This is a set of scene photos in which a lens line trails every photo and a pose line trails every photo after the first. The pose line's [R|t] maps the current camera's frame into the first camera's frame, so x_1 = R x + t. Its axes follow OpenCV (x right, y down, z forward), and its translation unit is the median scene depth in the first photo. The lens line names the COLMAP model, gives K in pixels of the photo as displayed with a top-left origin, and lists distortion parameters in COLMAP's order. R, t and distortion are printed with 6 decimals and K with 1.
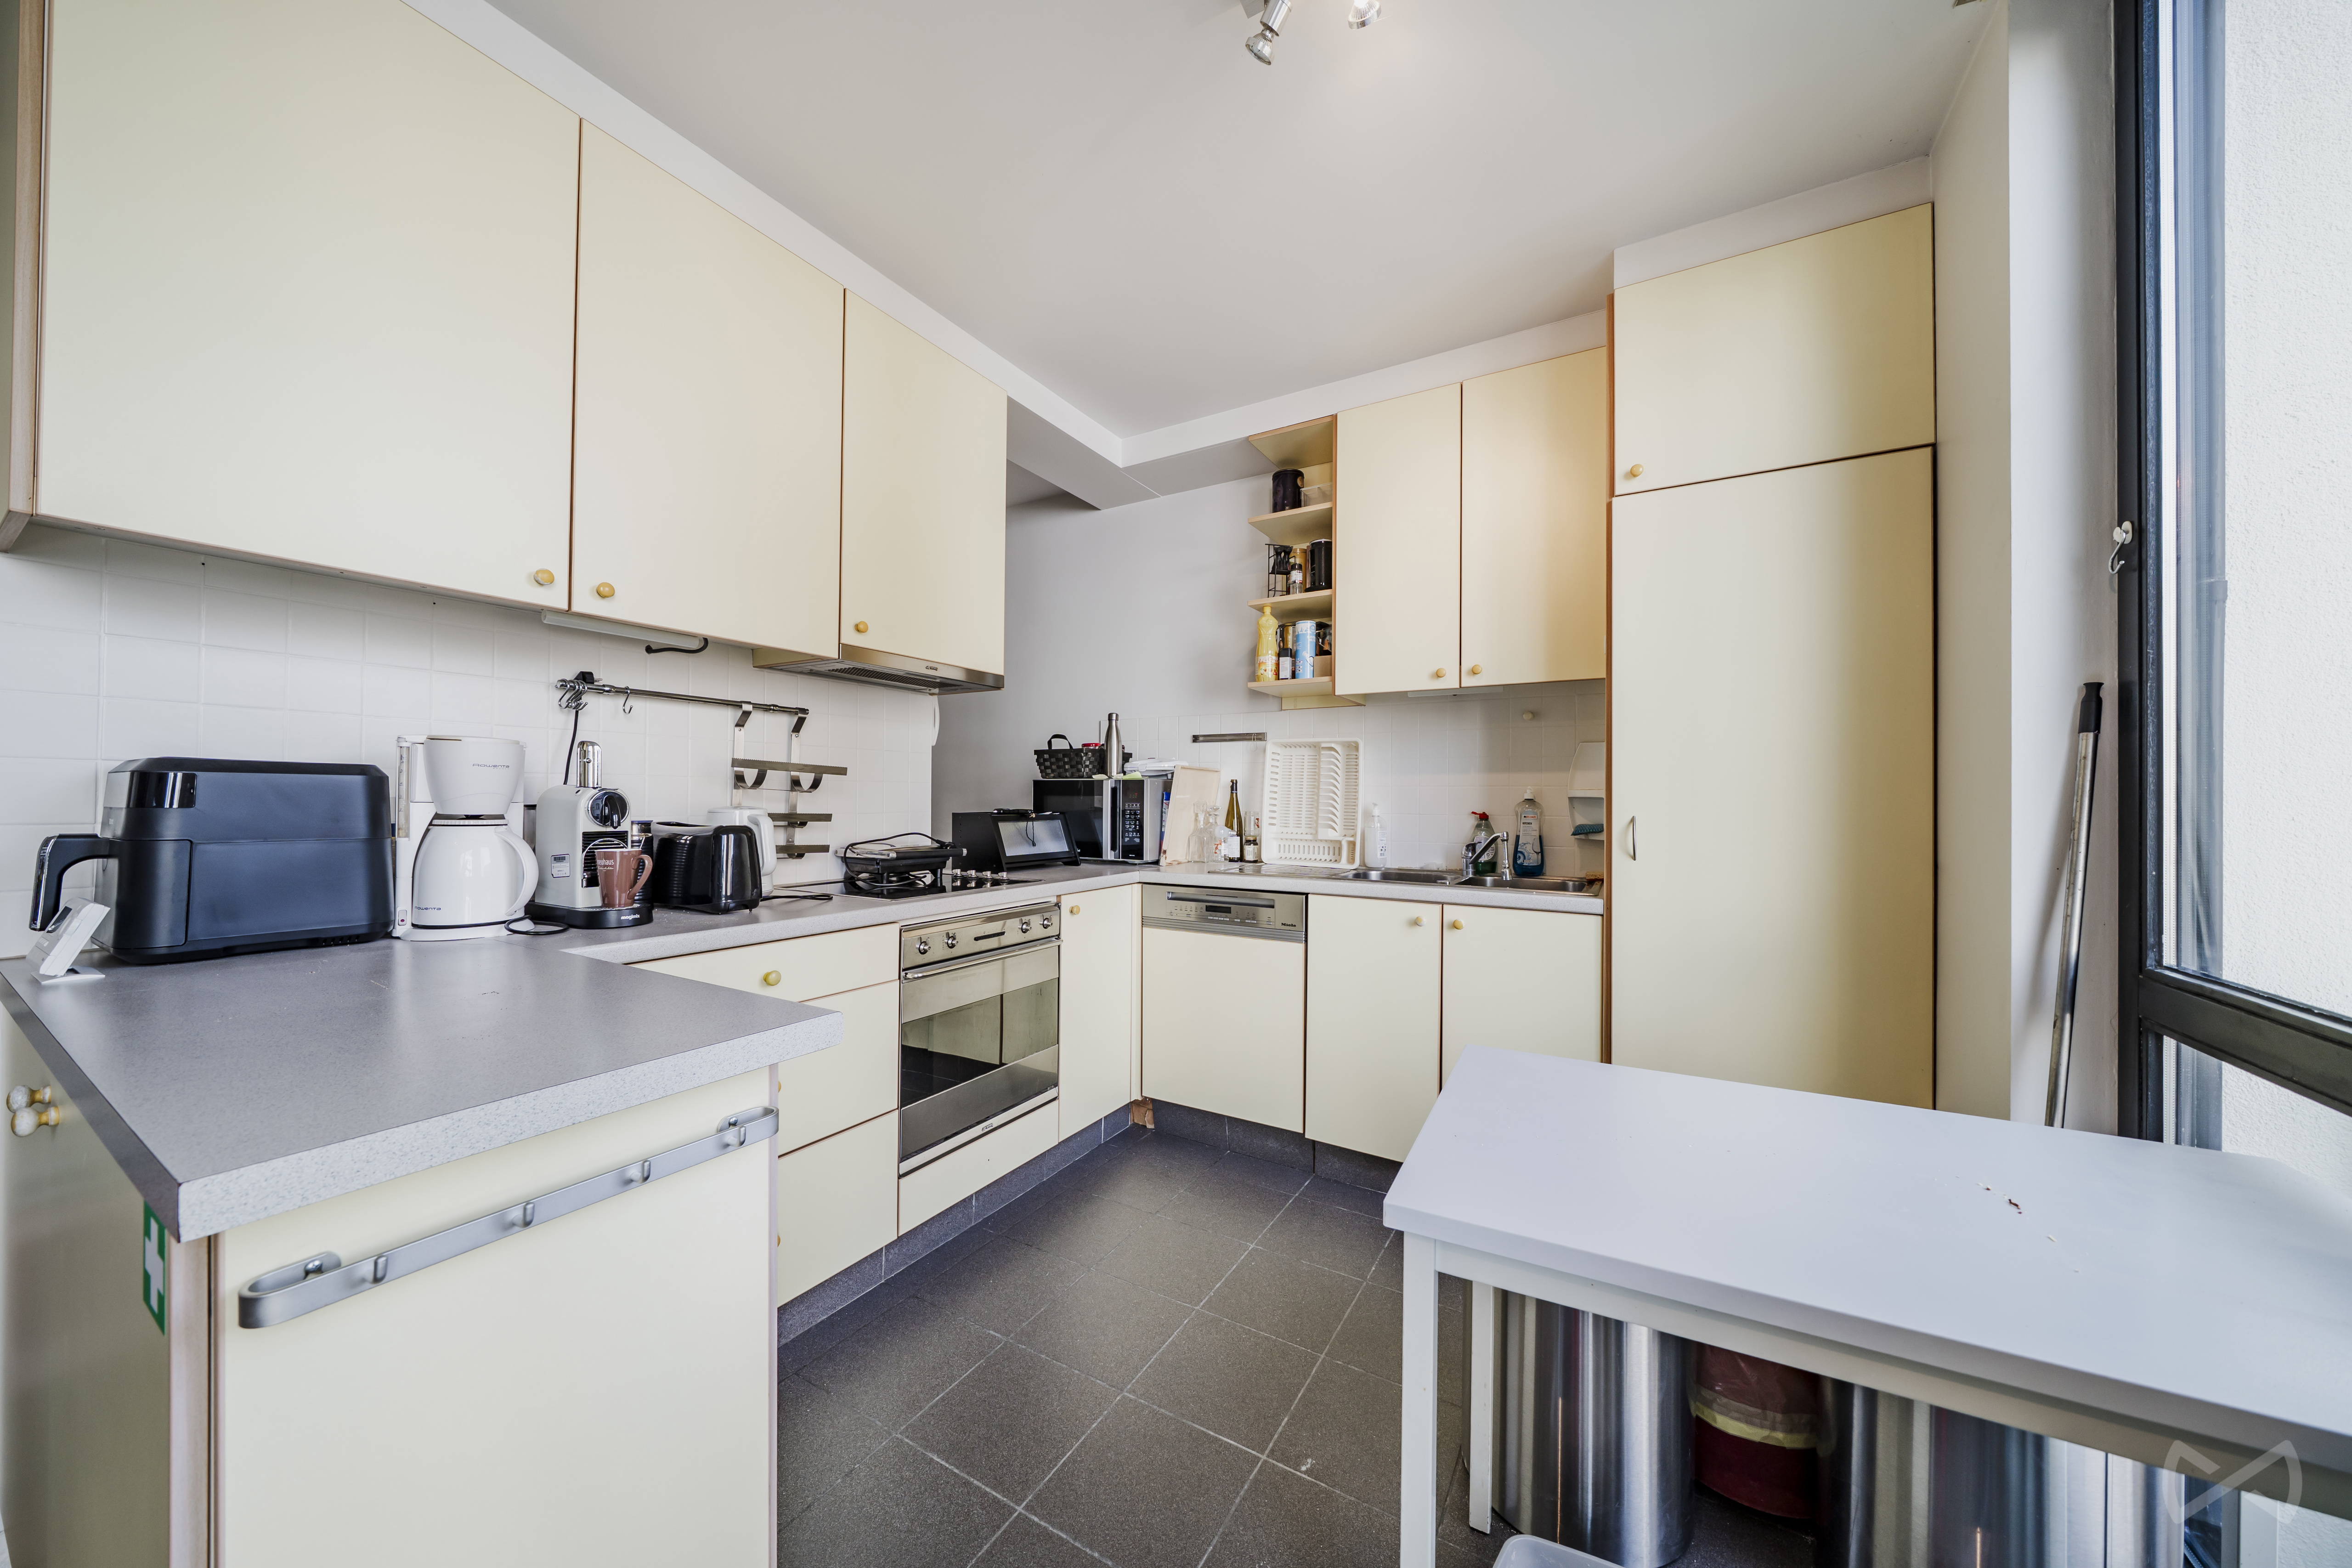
lens RADIAL K [[787.7, 0, 1174.0], [0, 787.7, 793.4], [0, 0, 1]] dist [0.000829, 0.000024]
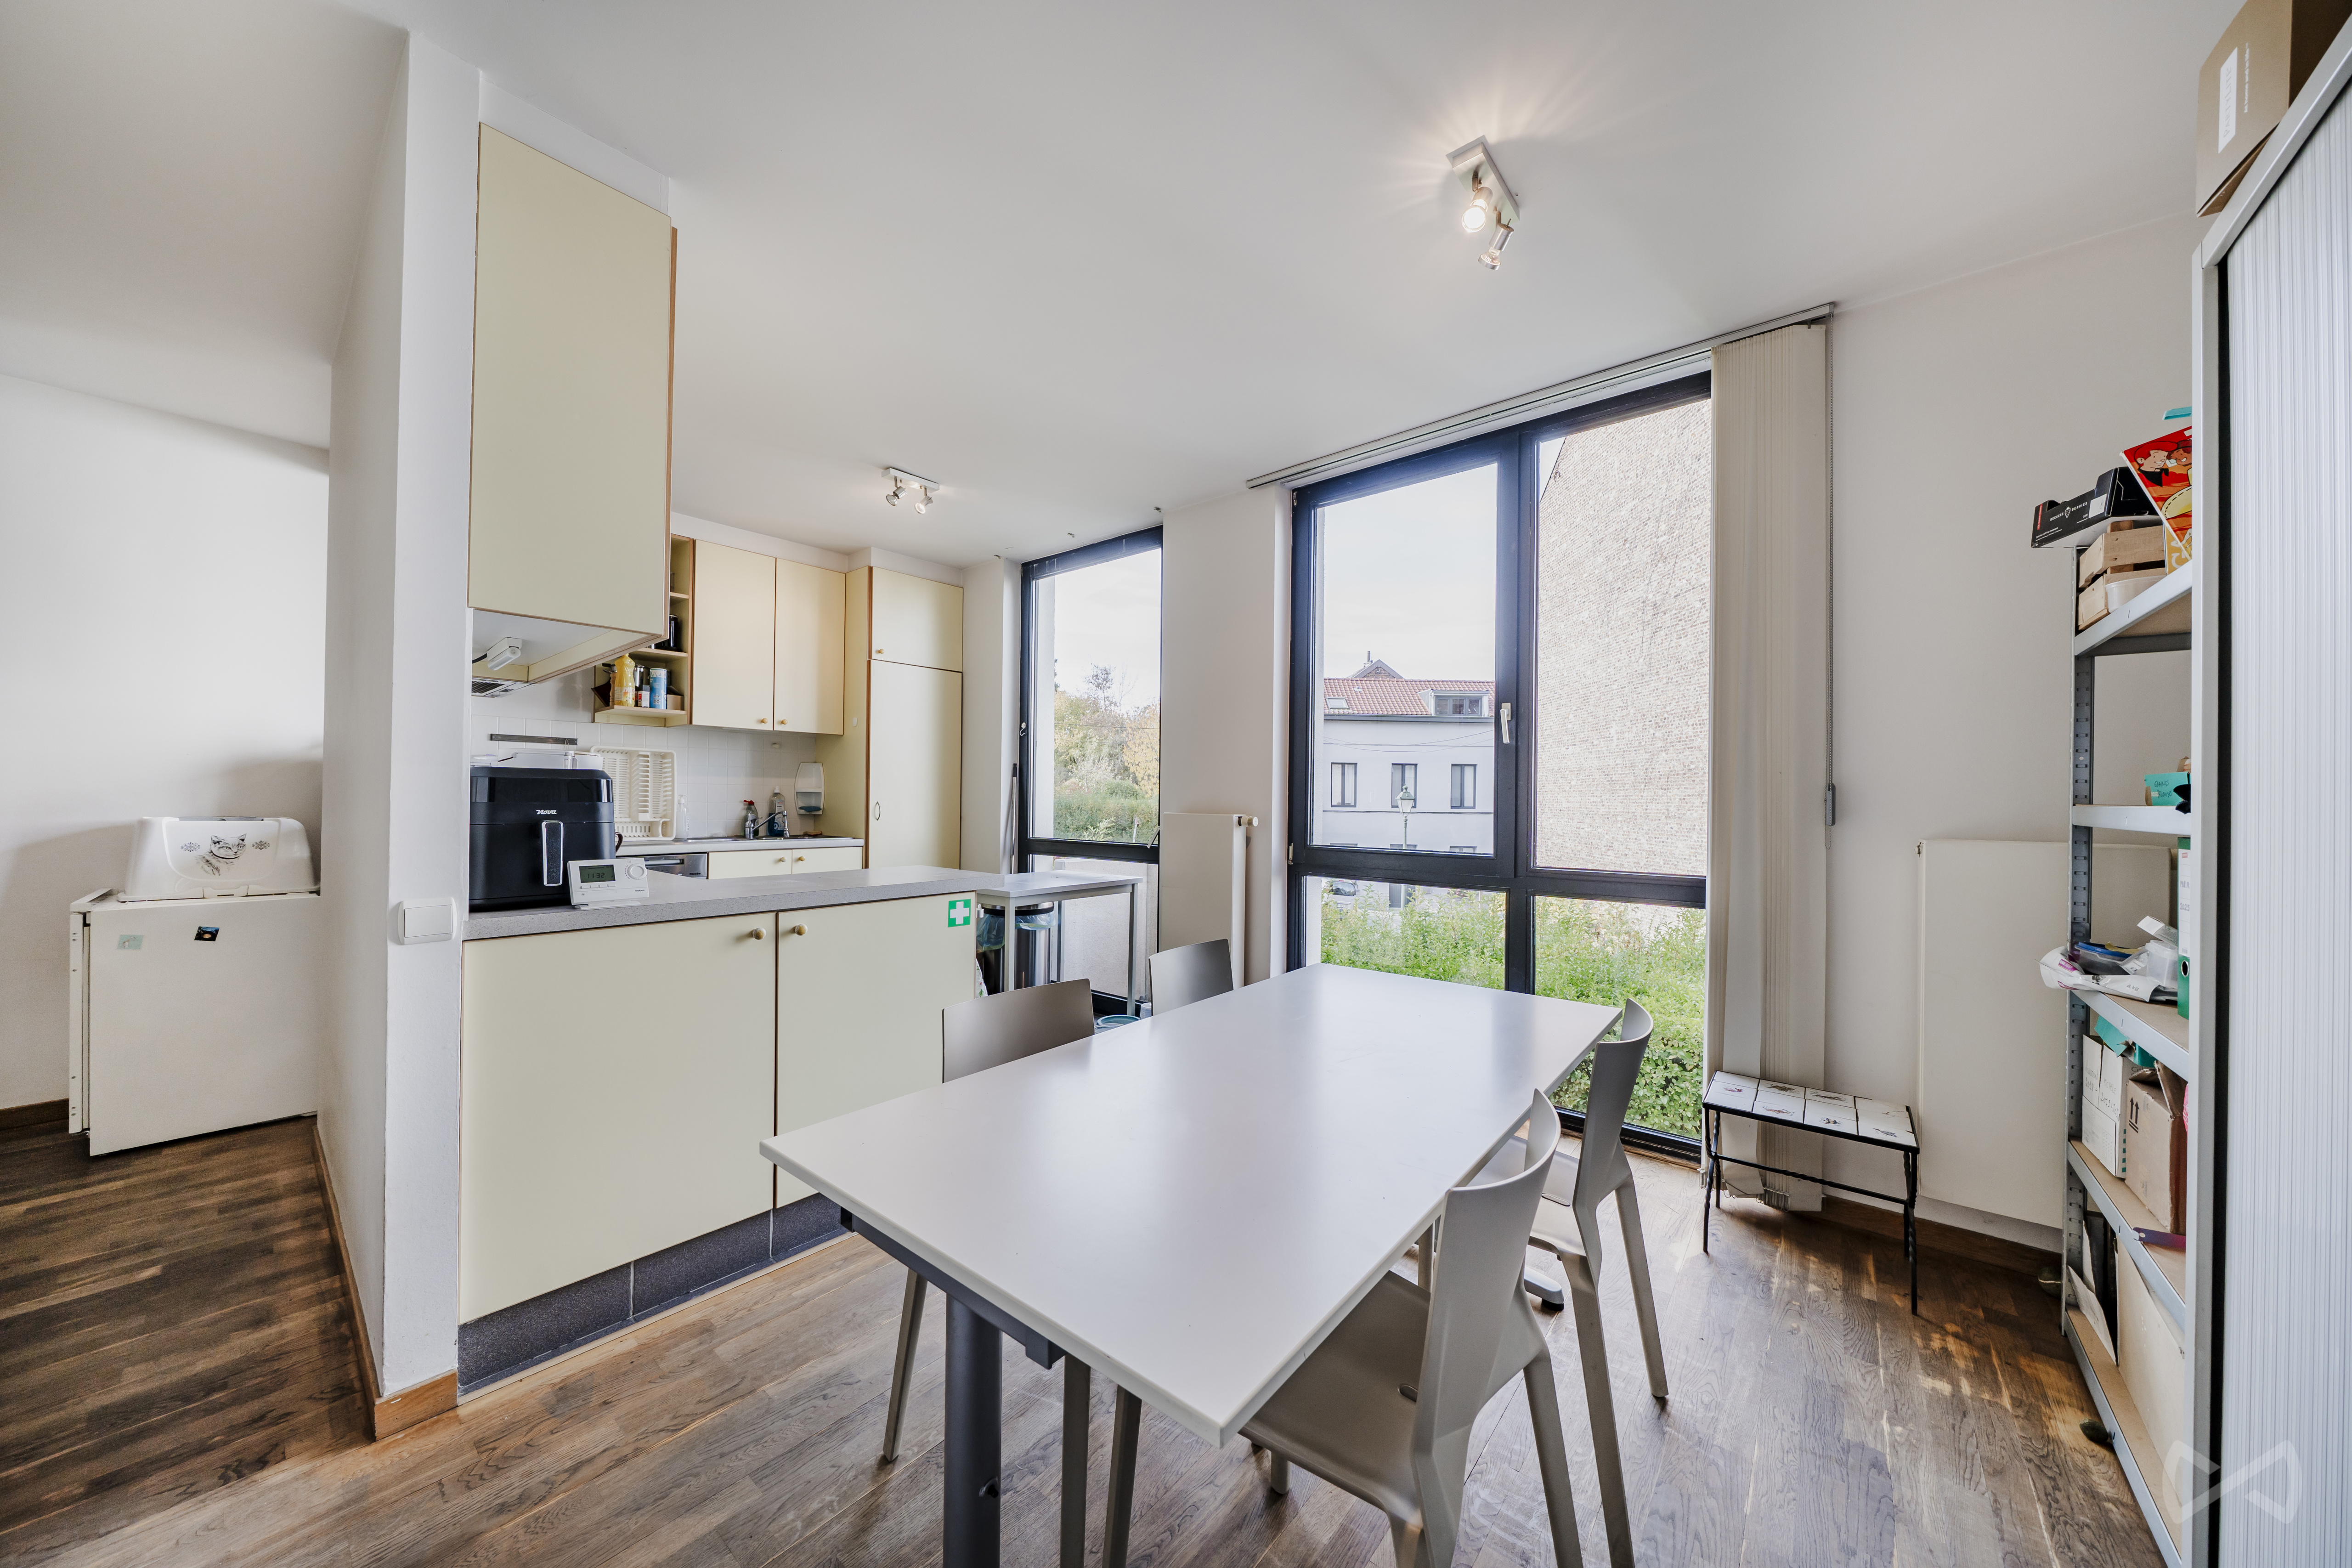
lens RADIAL K [[787.7, 0, 1175.1], [0, 787.7, 793.2], [0, 0, 1]] dist [0.000829, 0.000024]
pose [[0.153416, 0.002950, 0.988157, -1.204728], [-0.015000, 0.999887, -0.000656, -0.004592], [-0.988048, -0.014721, 0.153442, -0.163131]]
